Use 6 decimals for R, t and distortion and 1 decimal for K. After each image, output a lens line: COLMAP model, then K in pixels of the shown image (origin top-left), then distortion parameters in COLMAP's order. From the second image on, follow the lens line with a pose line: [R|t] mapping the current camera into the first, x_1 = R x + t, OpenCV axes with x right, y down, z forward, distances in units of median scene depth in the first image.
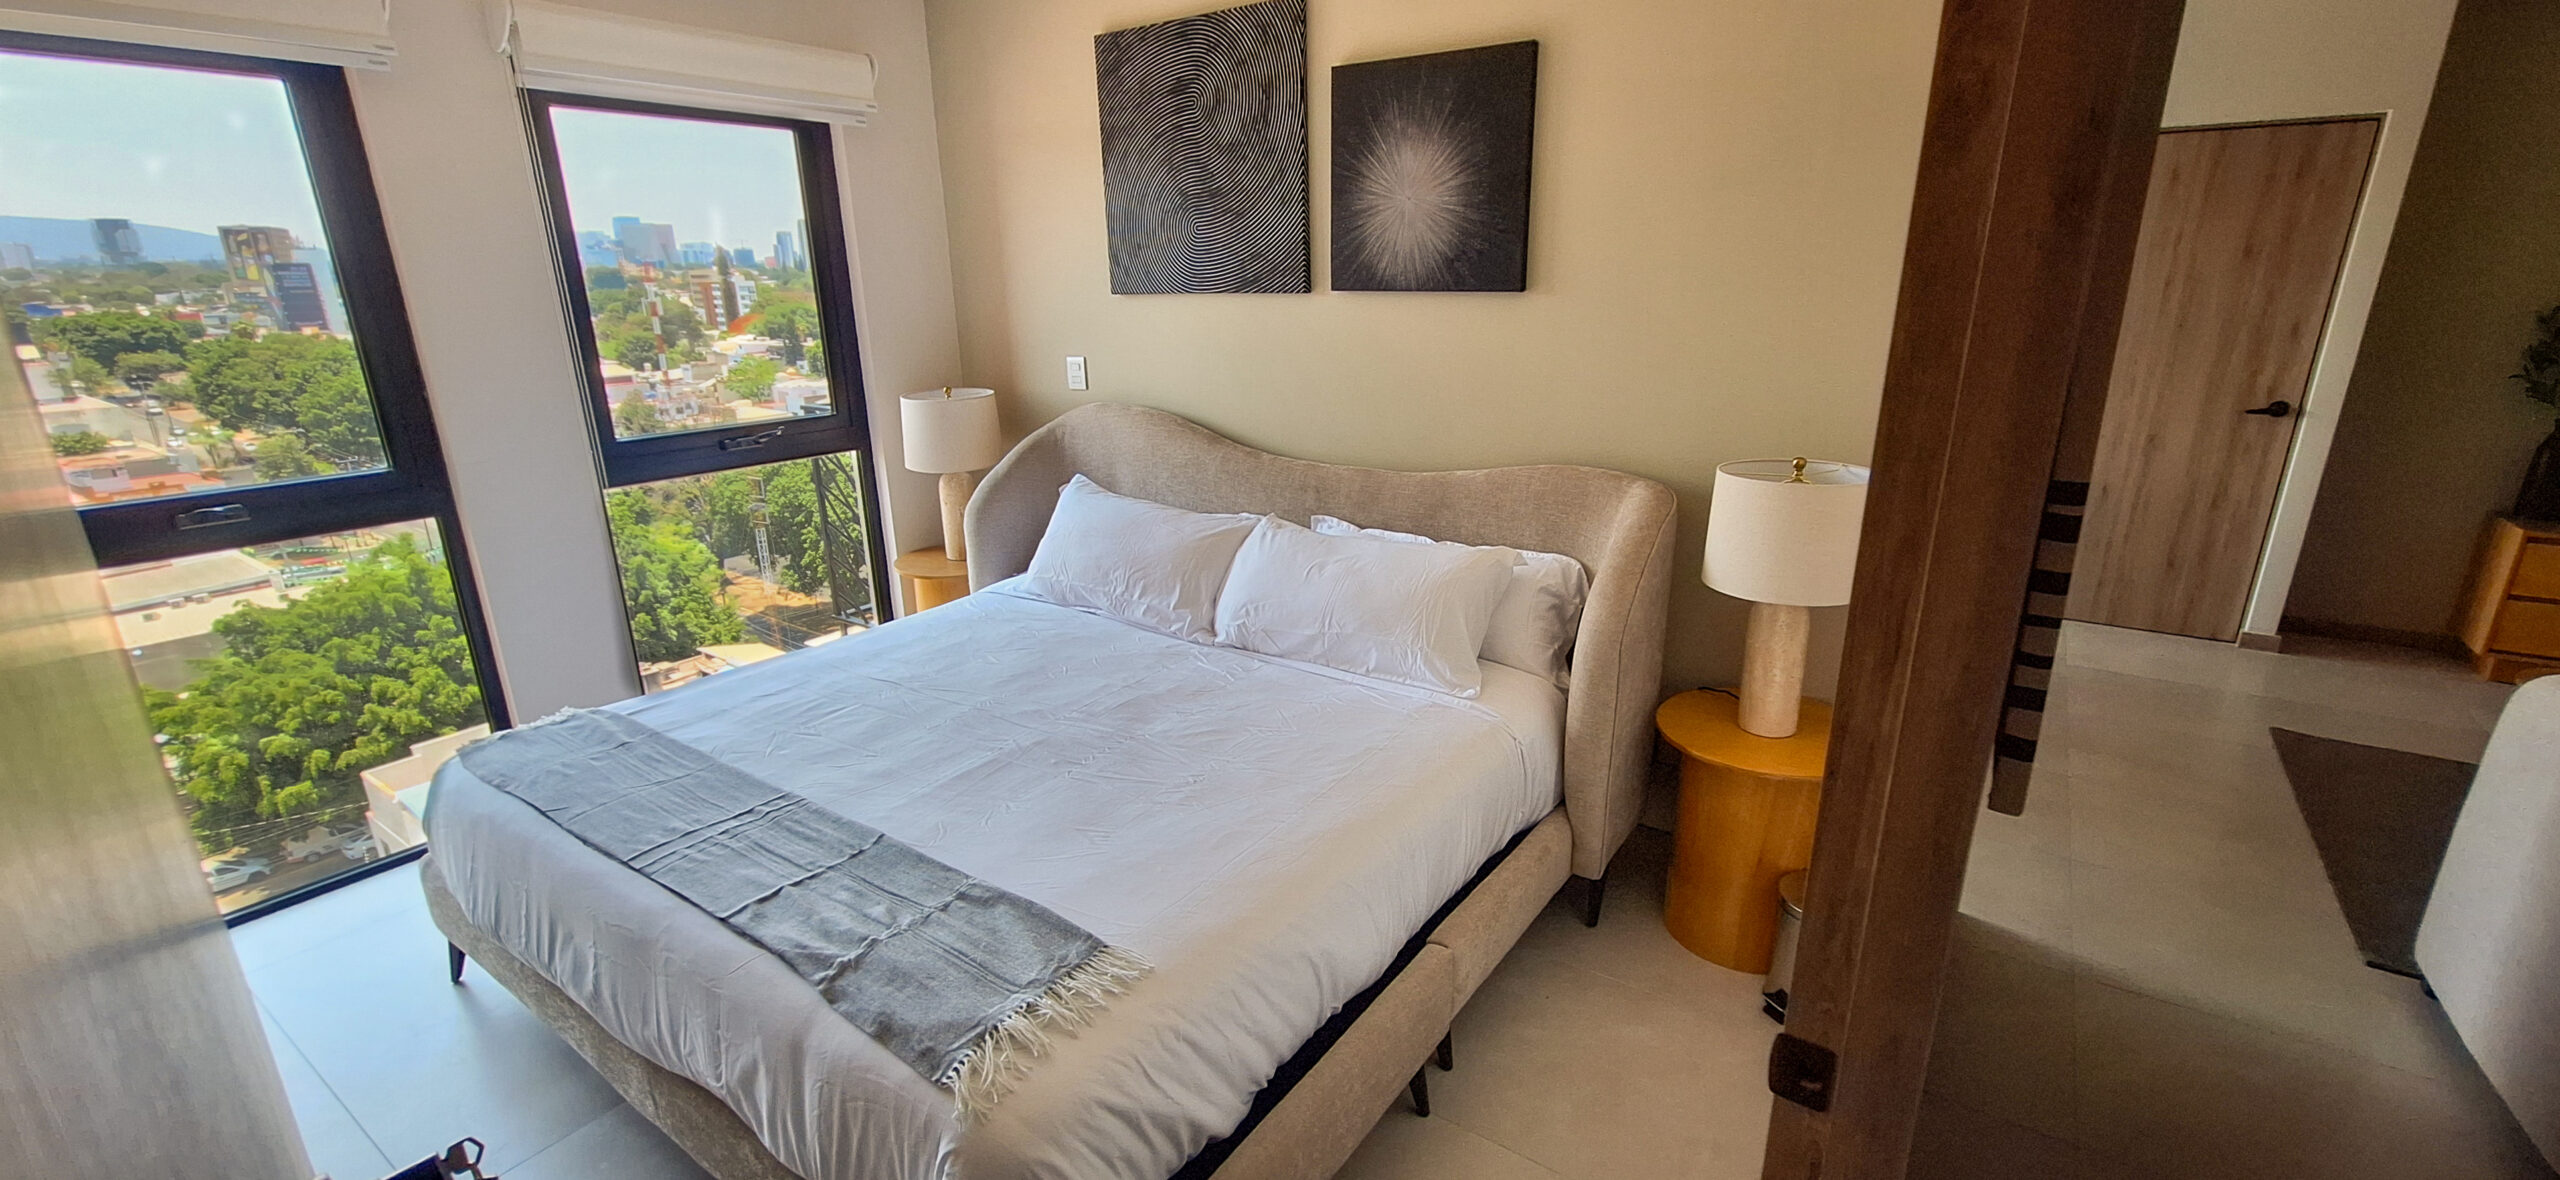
lens RADIAL K [[1045.6, 0, 1280.0], [0, 1045.6, 590.0], [0, 0, 1]] dist [0.000784, 0.000258]
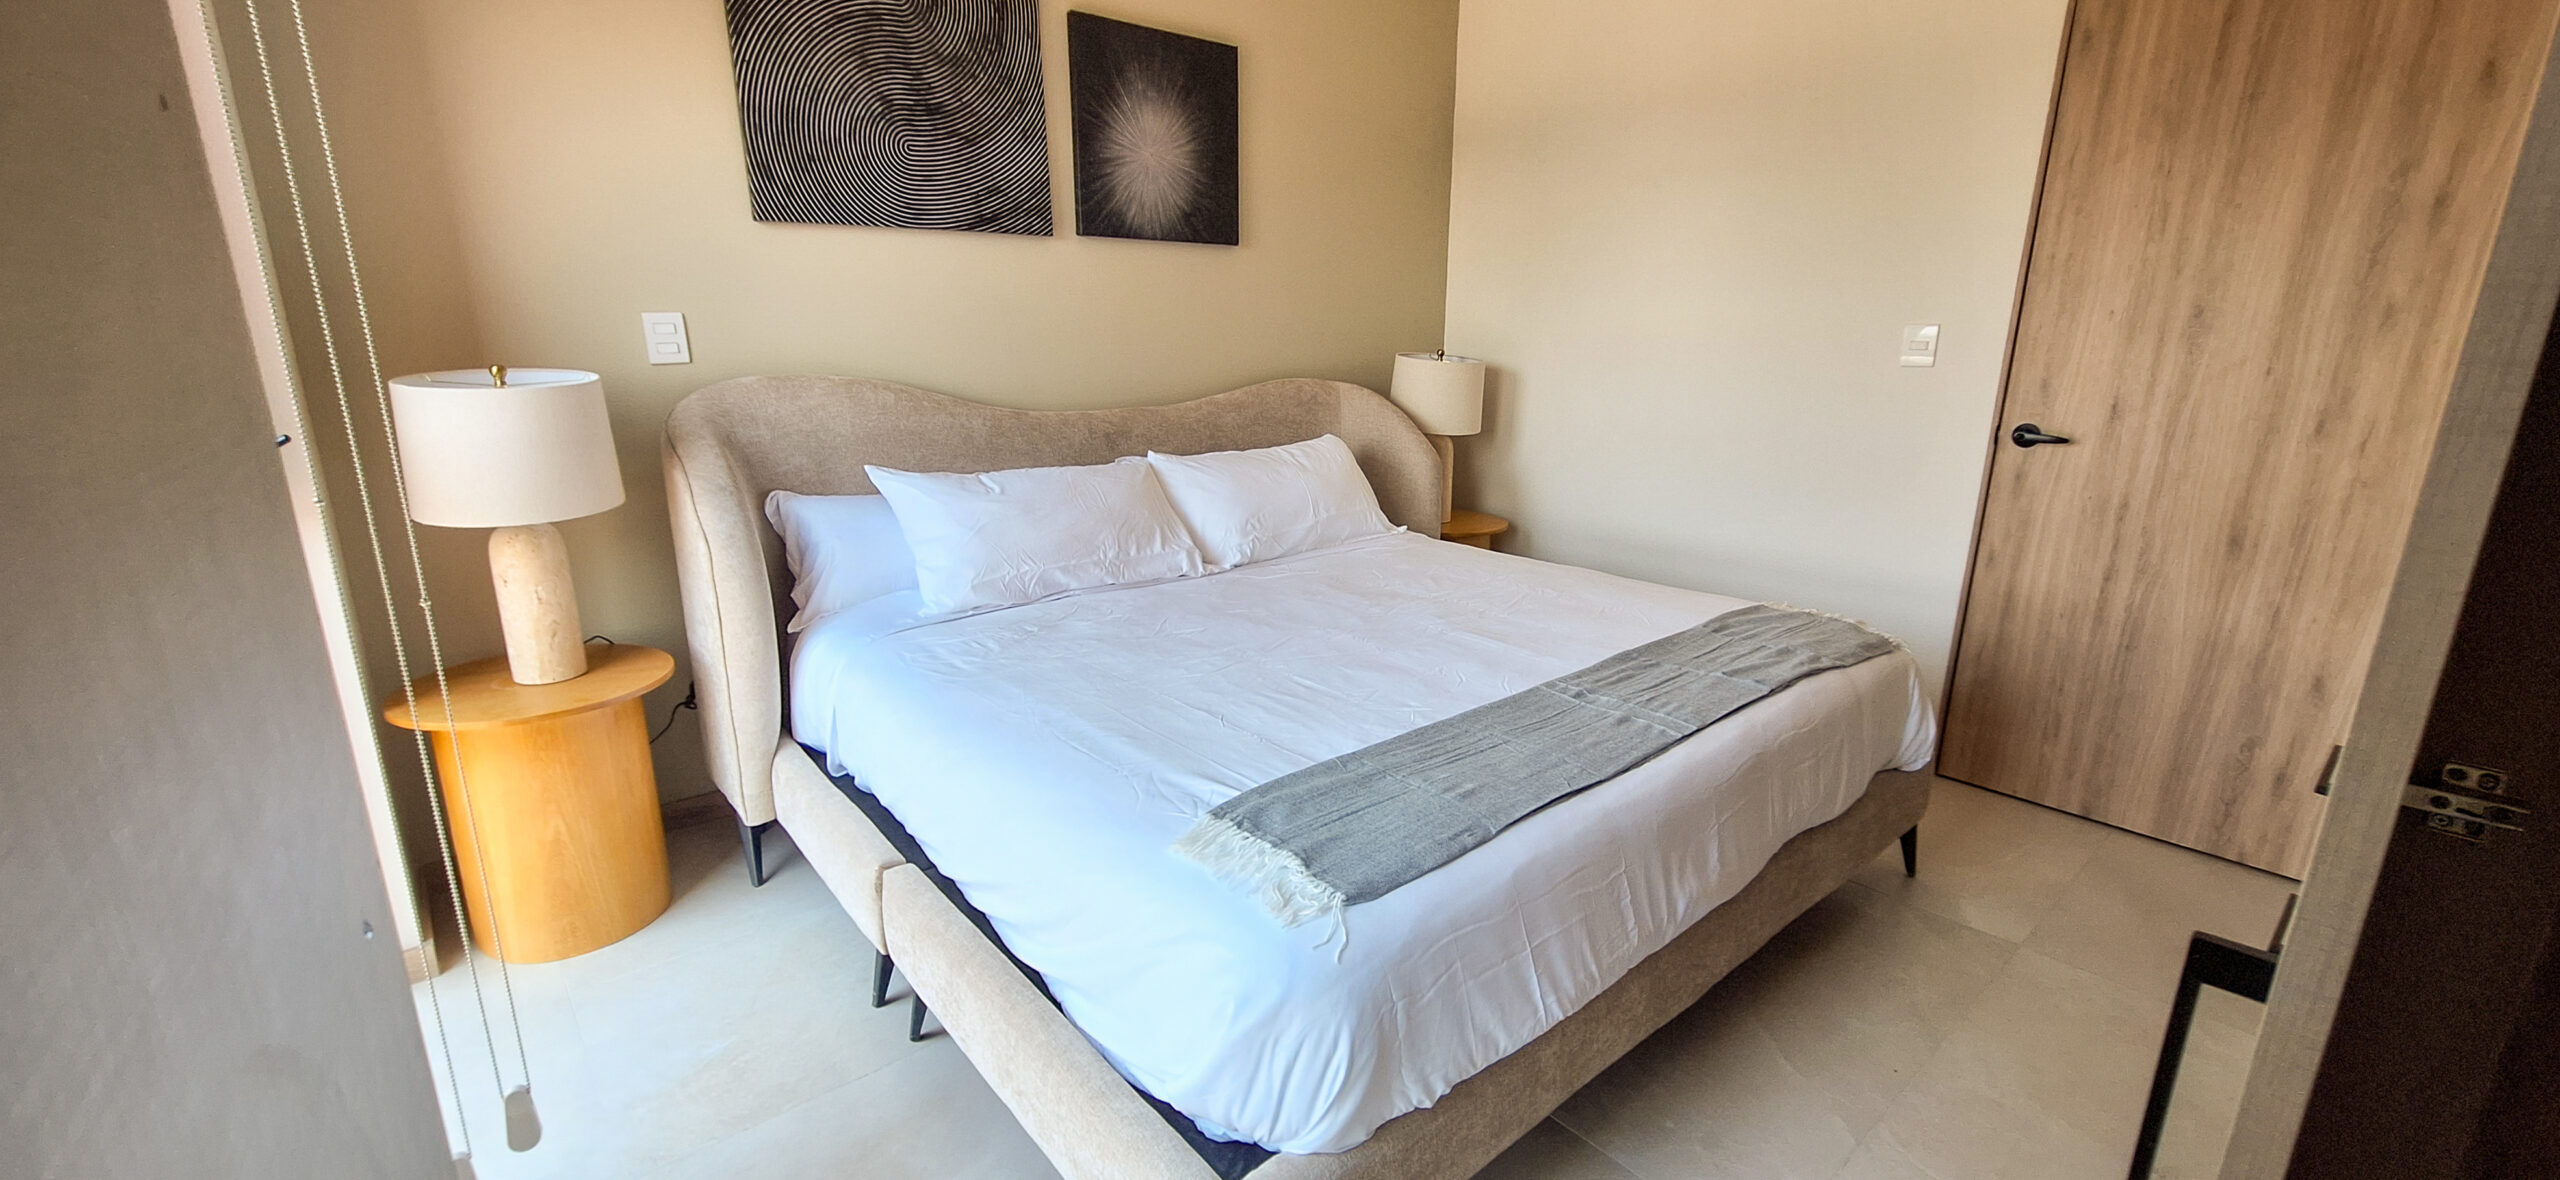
lens RADIAL K [[1018.6, 0, 1280.0], [0, 1018.6, 590.0], [0, 0, 1]] dist [0.007624, 0.000443]
pose [[0.243859, -0.237944, 0.940168, -0.913267], [0.278915, 0.945684, 0.166996, -0.074510], [-0.928837, 0.221504, 0.296980, 0.610759]]
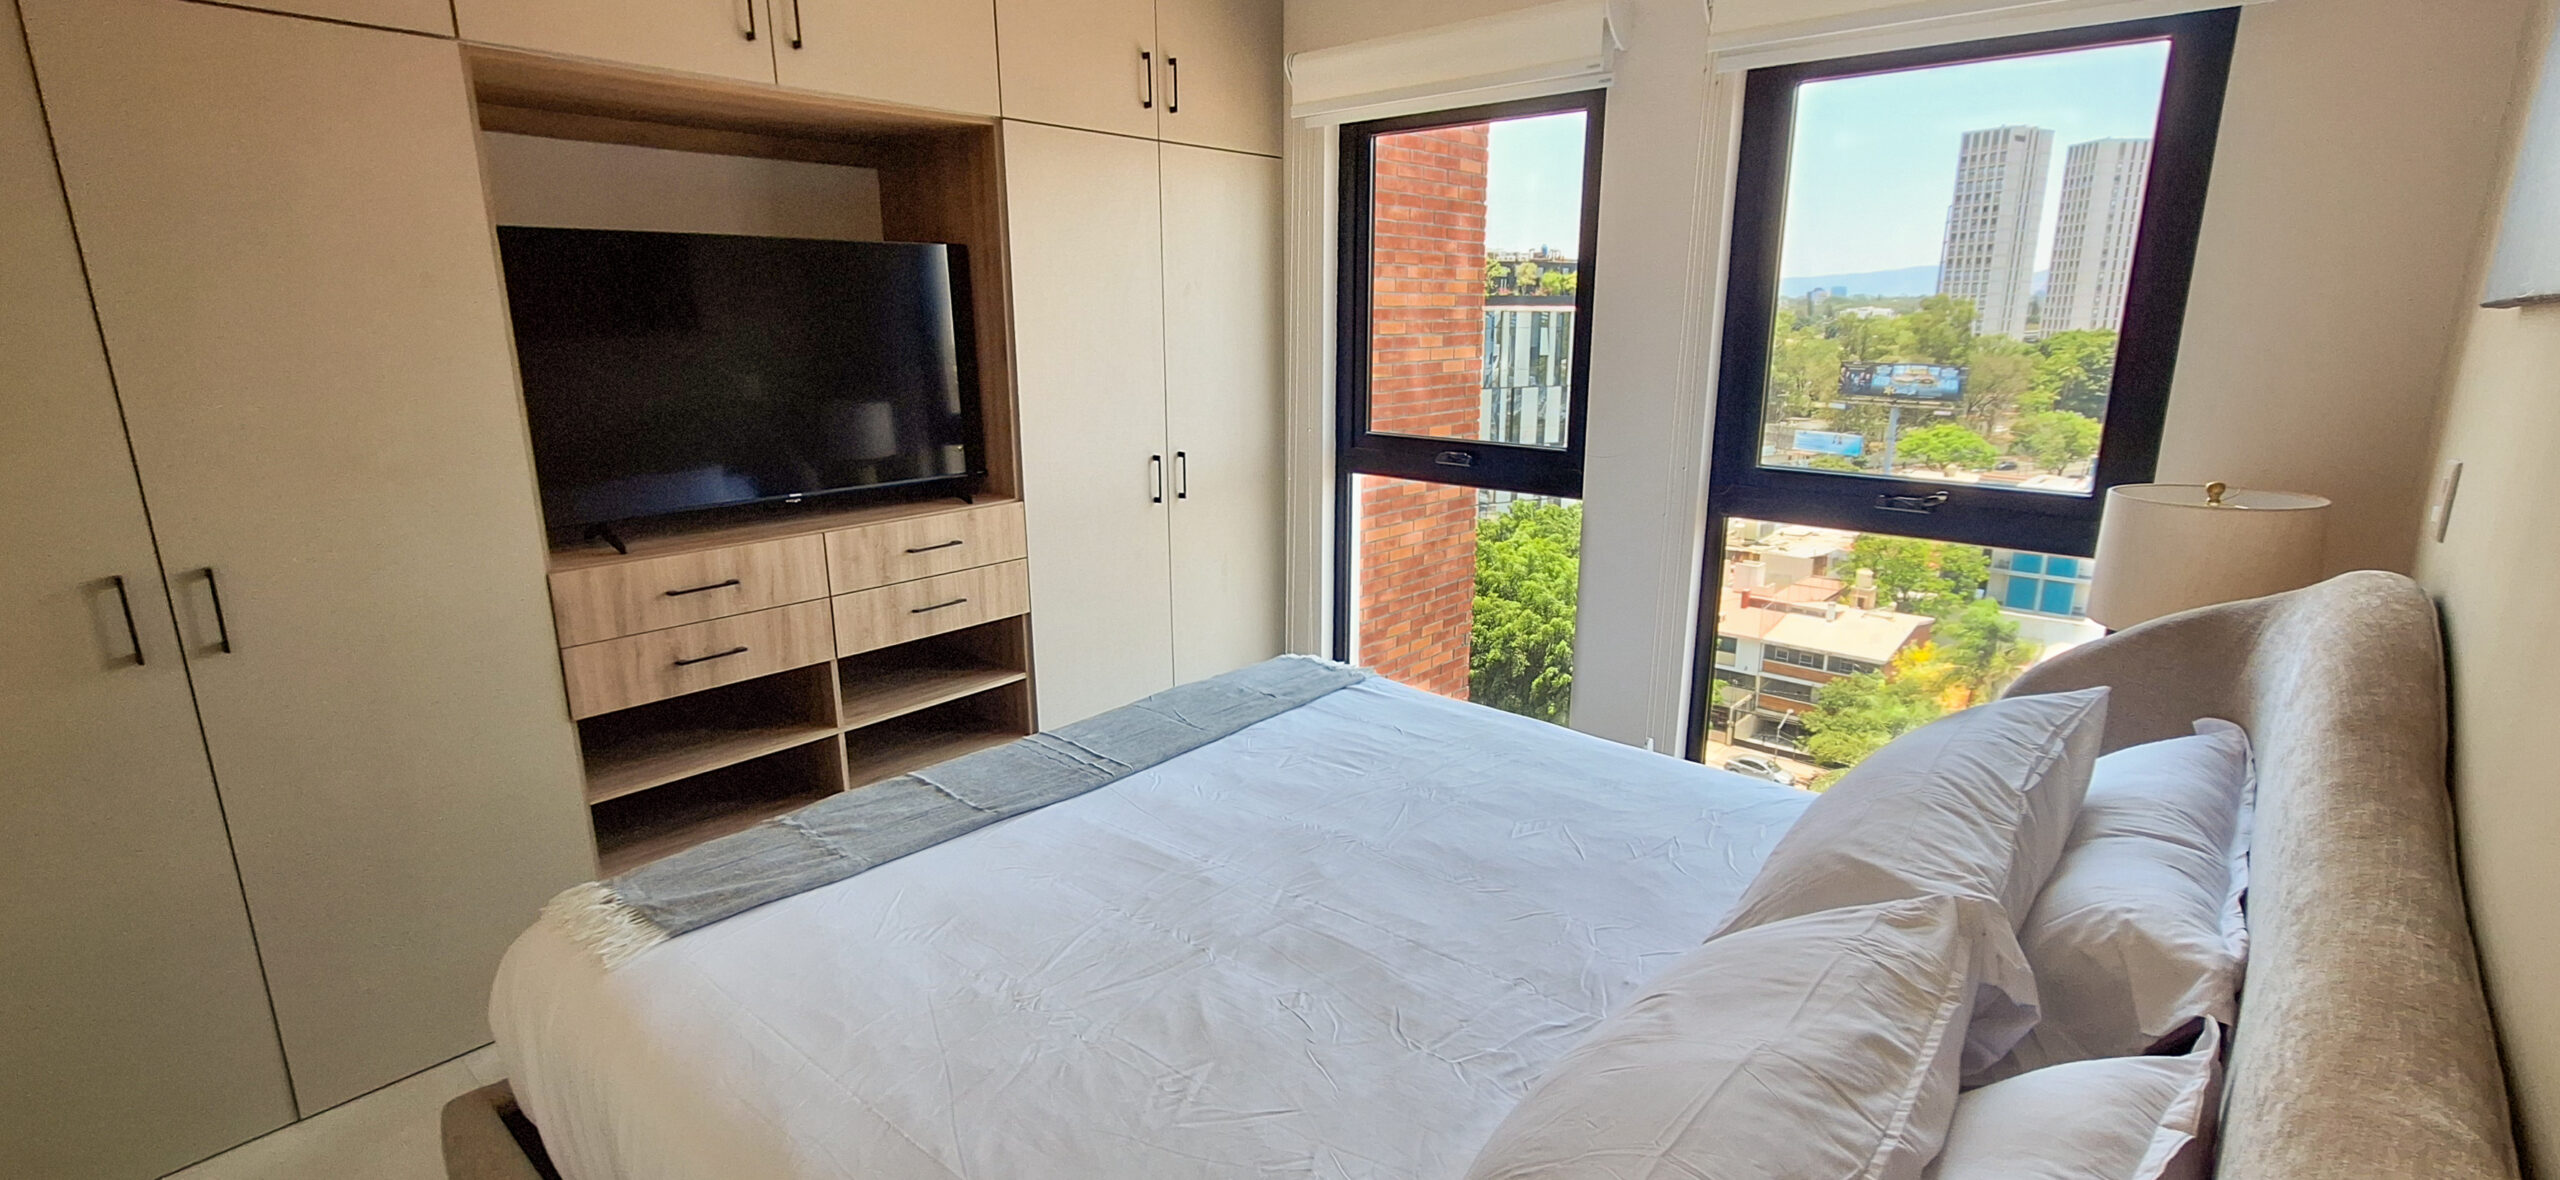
lens RADIAL K [[1115.3, 0, 1280.0], [0, 1115.3, 590.0], [0, 0, 1]] dist [-0.001019, -0.000062]
pose [[-0.104034, 0.244765, -0.963985, 0.349895], [-0.285169, 0.921208, 0.264679, -0.197396], [0.952815, 0.302434, -0.026037, 0.736662]]
